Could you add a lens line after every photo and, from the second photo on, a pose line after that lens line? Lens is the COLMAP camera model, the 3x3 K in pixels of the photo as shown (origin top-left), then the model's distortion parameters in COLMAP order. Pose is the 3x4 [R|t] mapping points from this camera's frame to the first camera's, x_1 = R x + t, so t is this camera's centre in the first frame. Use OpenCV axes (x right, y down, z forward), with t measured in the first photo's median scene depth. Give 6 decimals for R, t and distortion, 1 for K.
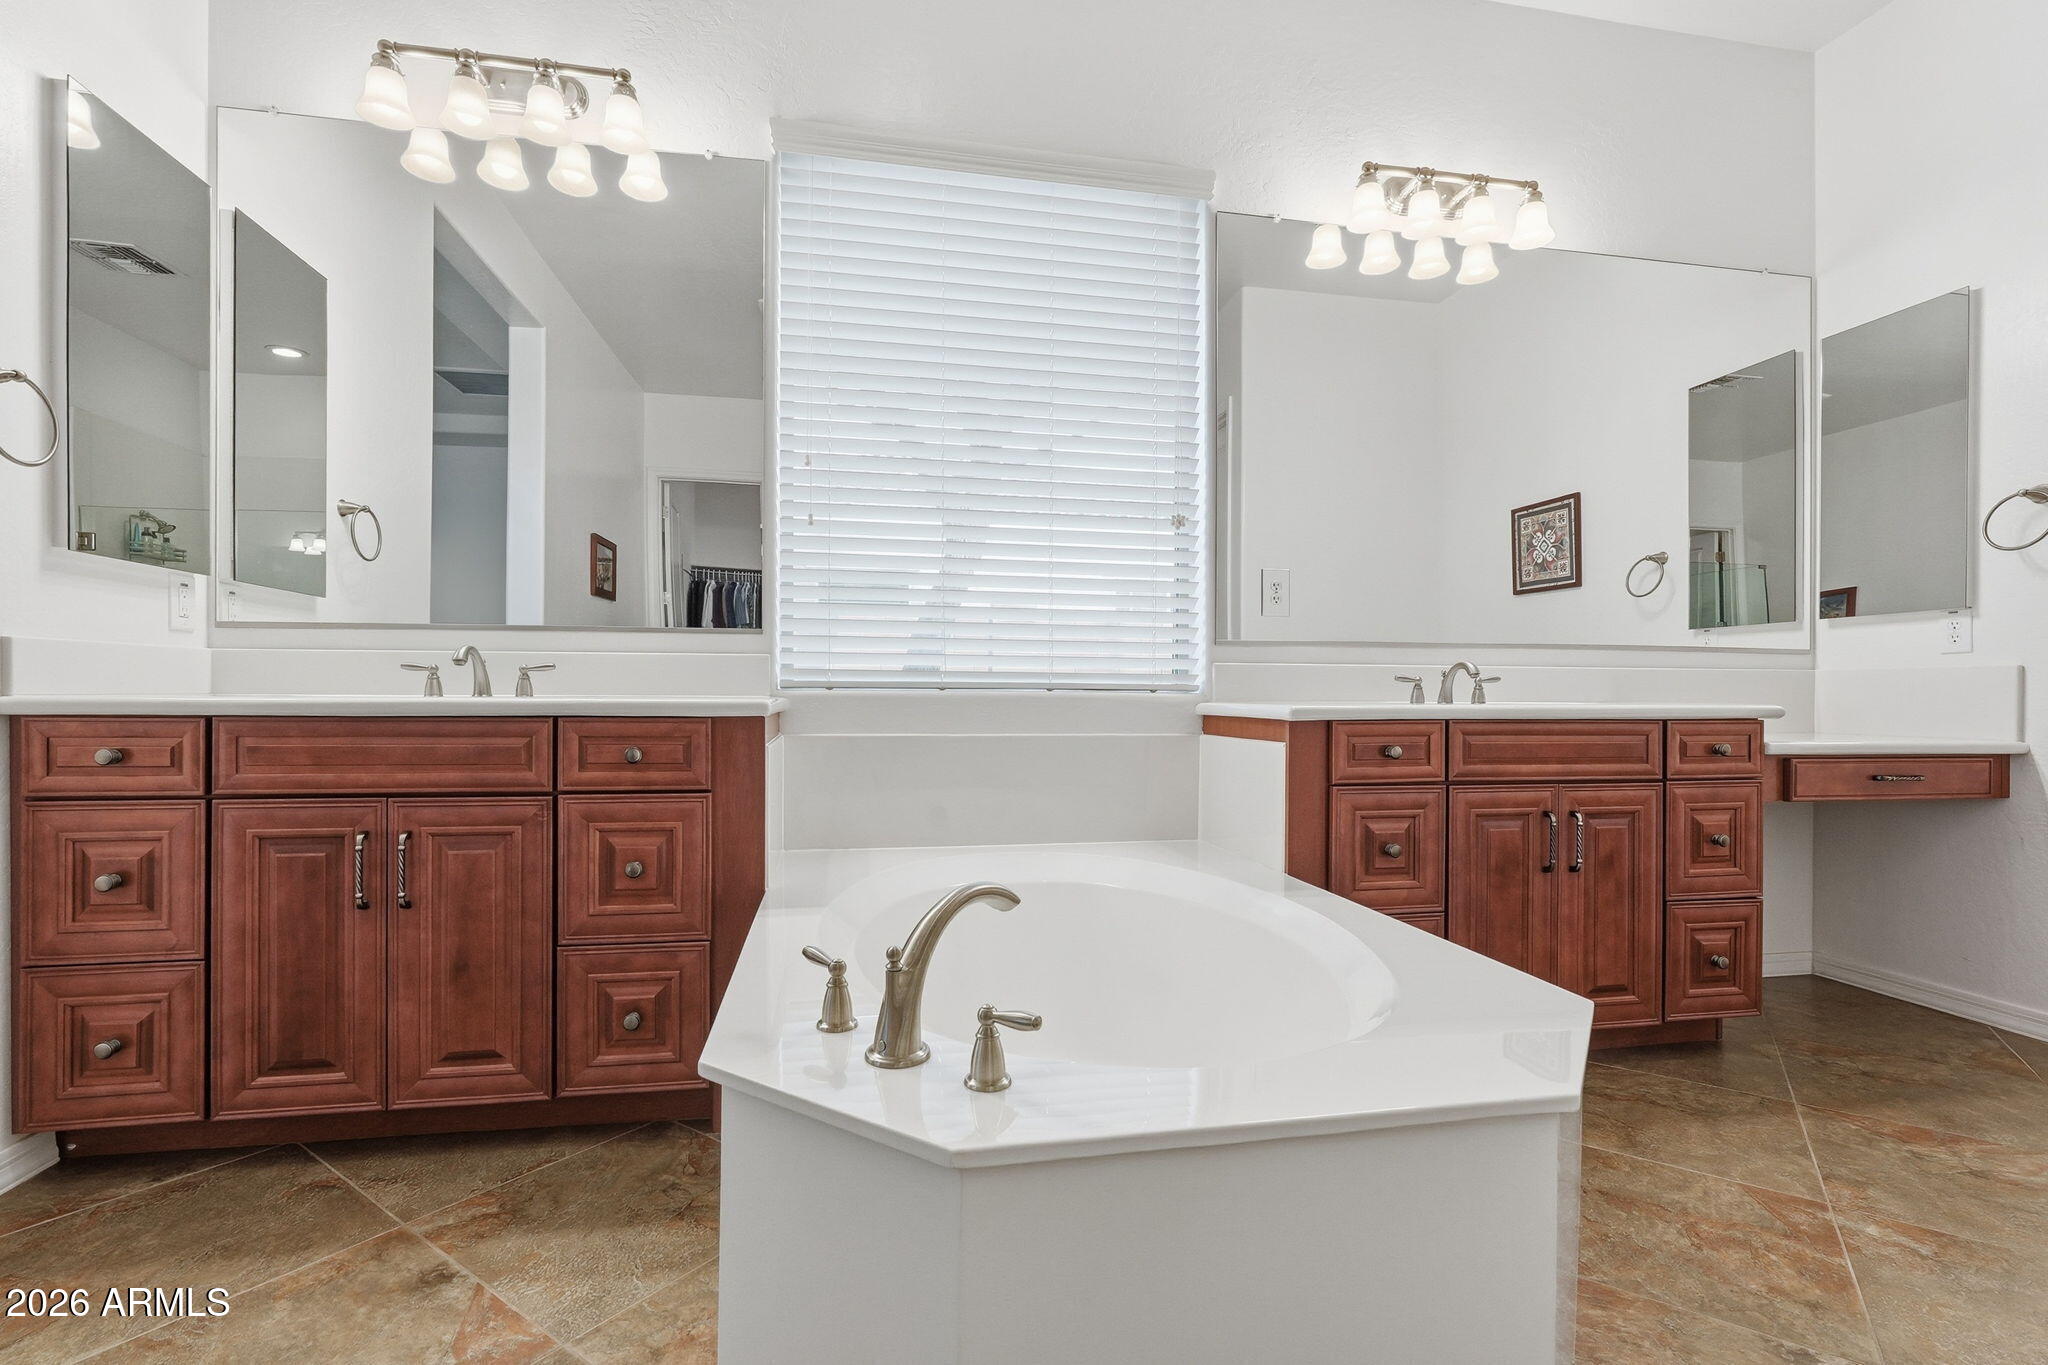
lens RADIAL K [[902.9, 0, 1063.6], [0, 902.9, 689.2], [0, 0, 1]] dist [-0.010761, 0.001600]
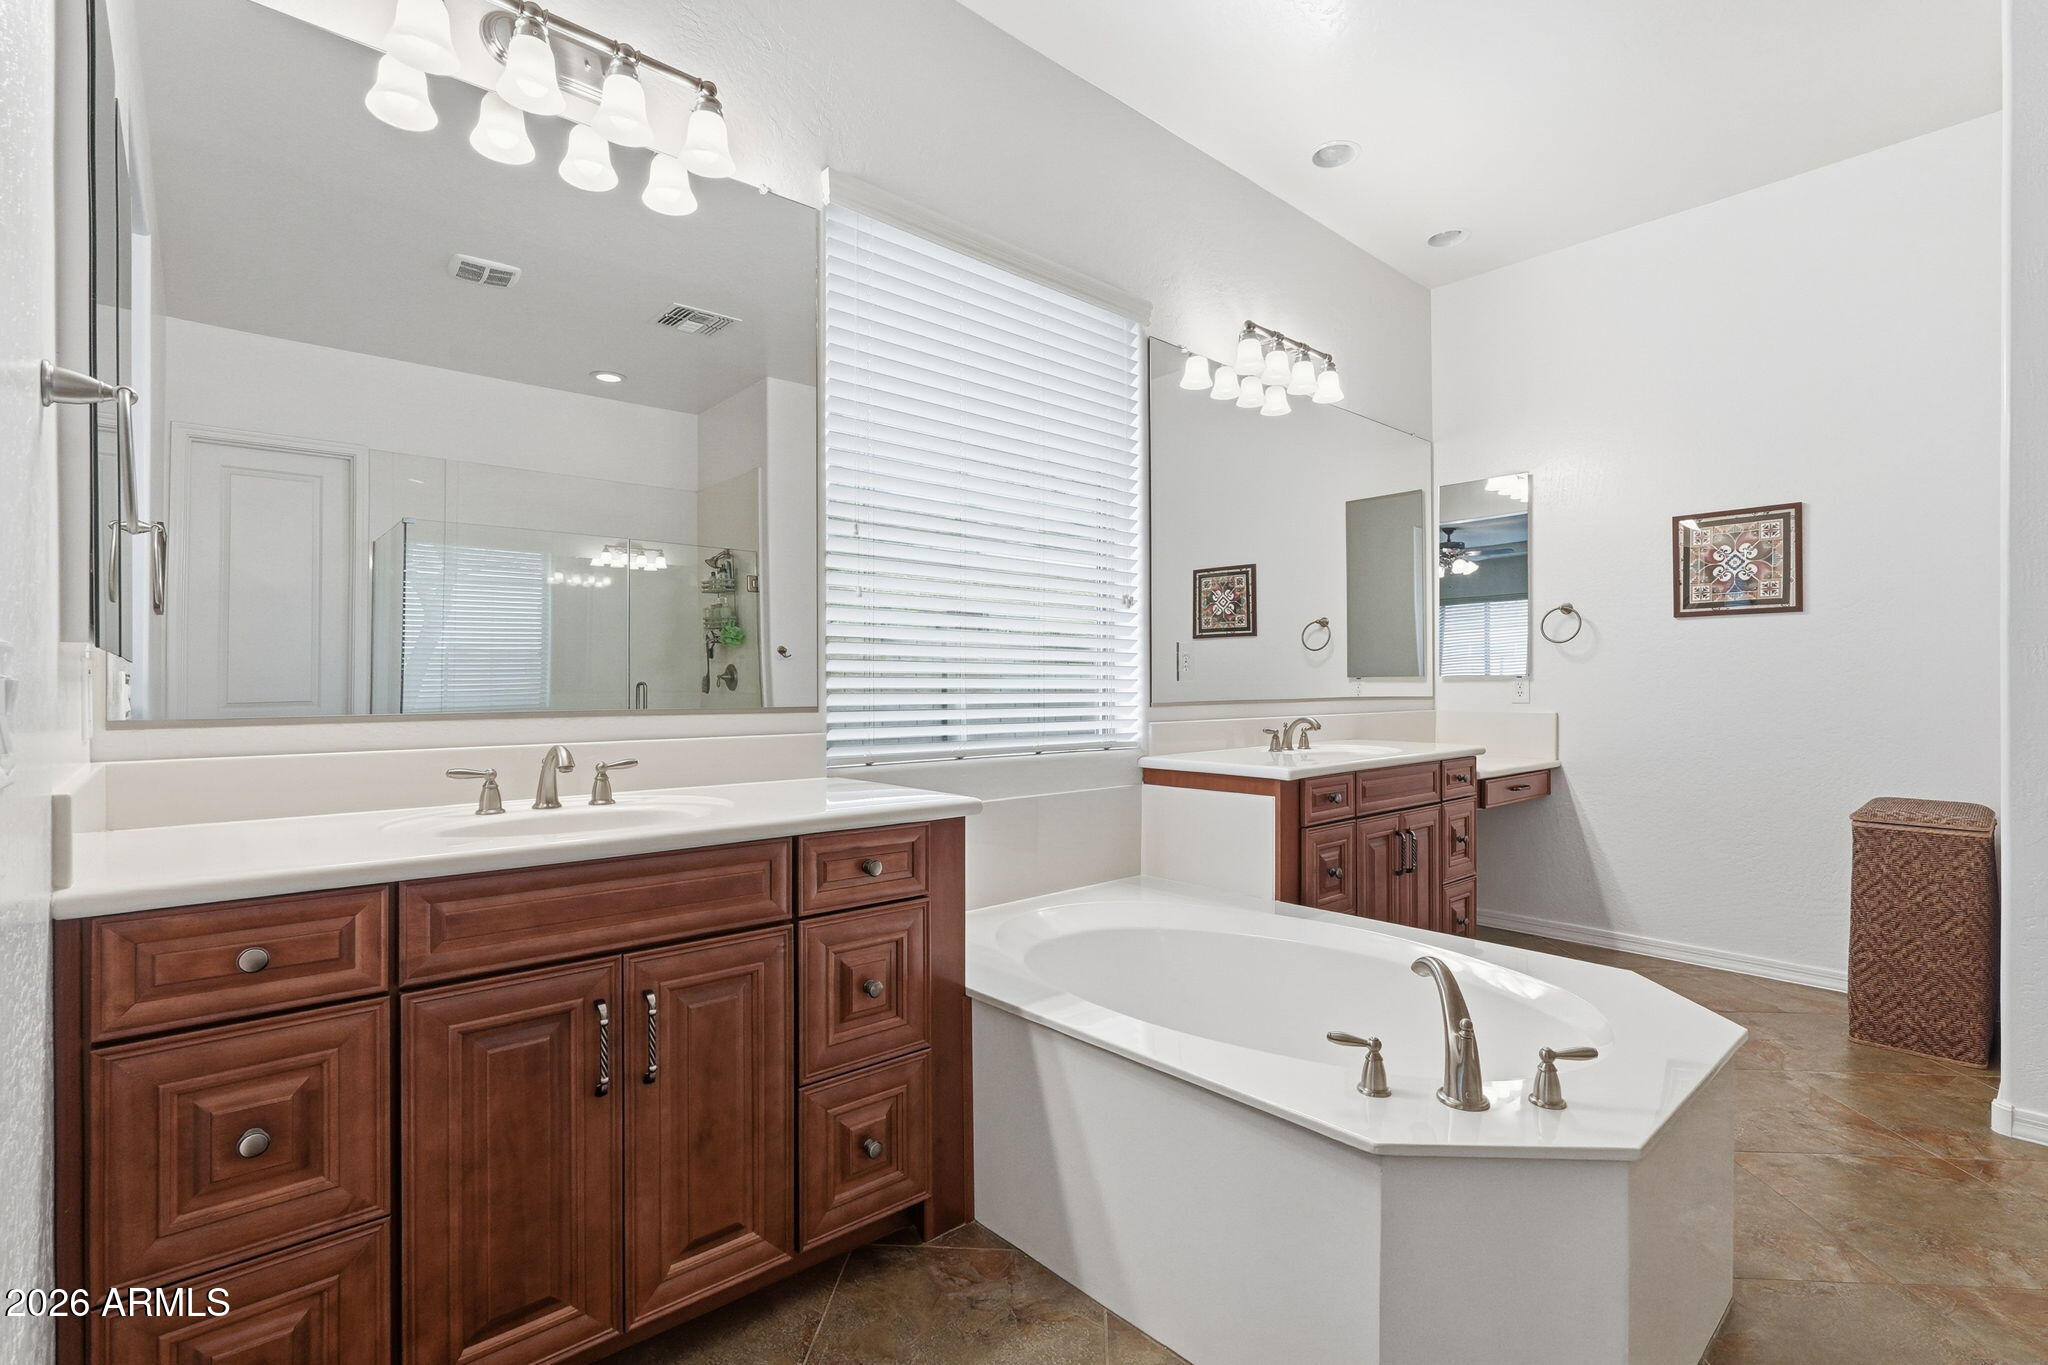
lens RADIAL K [[902.9, 0, 1023.3], [0, 902.9, 674.6], [0, 0, 1]] dist [-0.010761, 0.001600]
pose [[0.867240, 0.000559, 0.497891, -0.675412], [0.001125, 0.999995, -0.003082, -0.105790], [-0.497890, 0.003233, 0.867234, 0.080084]]
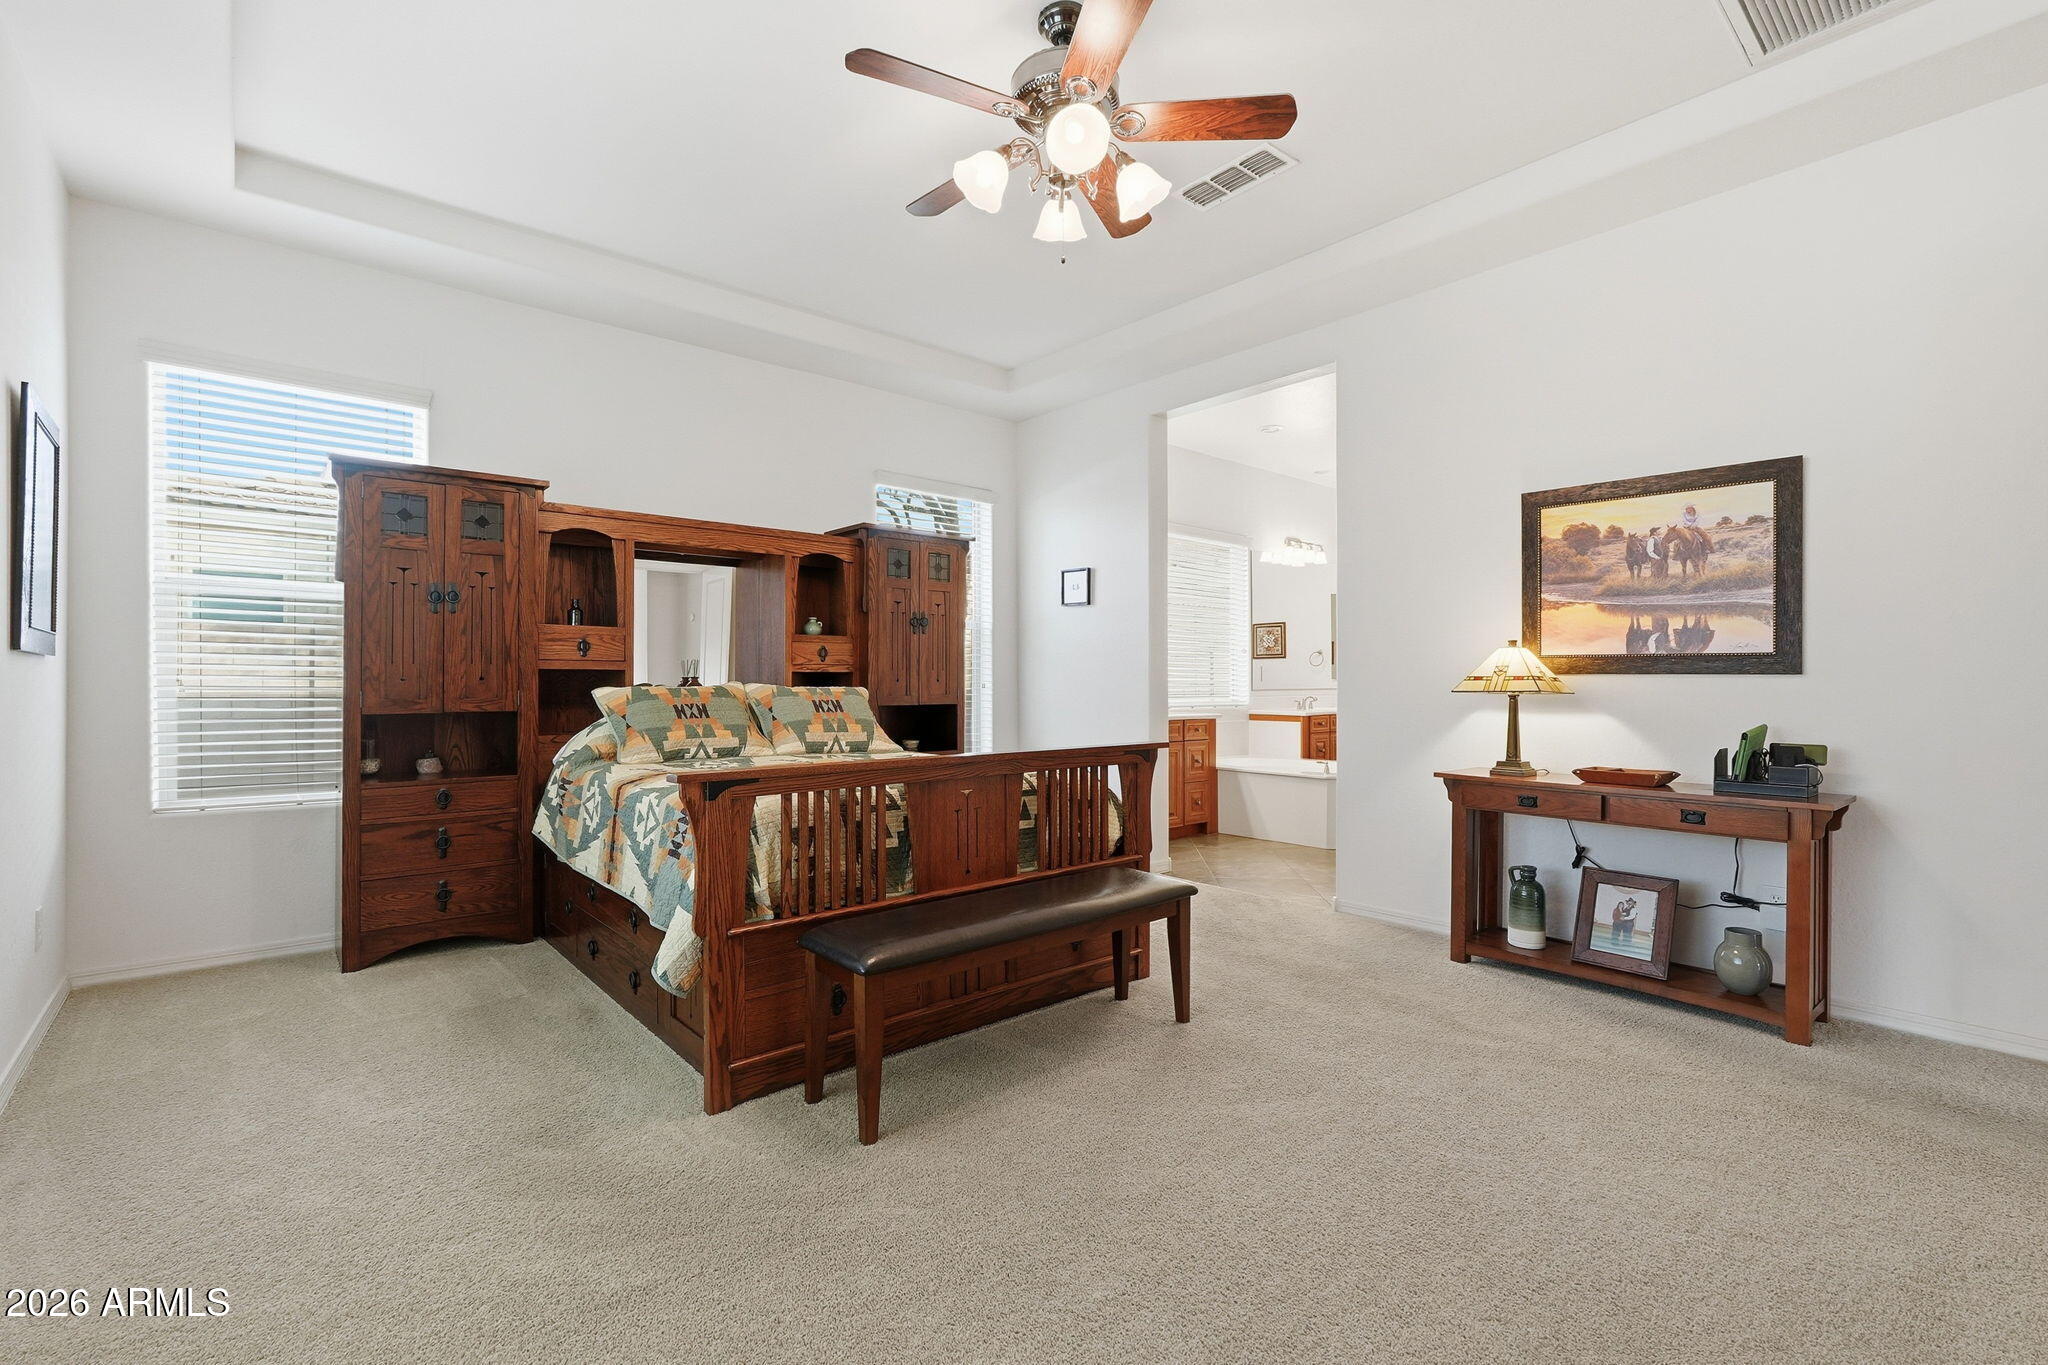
lens RADIAL K [[902.9, 0, 1035.5], [0, 902.9, 683.9], [0, 0, 1]] dist [-0.010761, 0.001600]
pose [[0.865085, -0.007486, 0.501570, -2.430314], [0.007243, 0.999971, 0.002432, -0.104817], [-0.501574, 0.001528, 0.865114, -1.556078]]
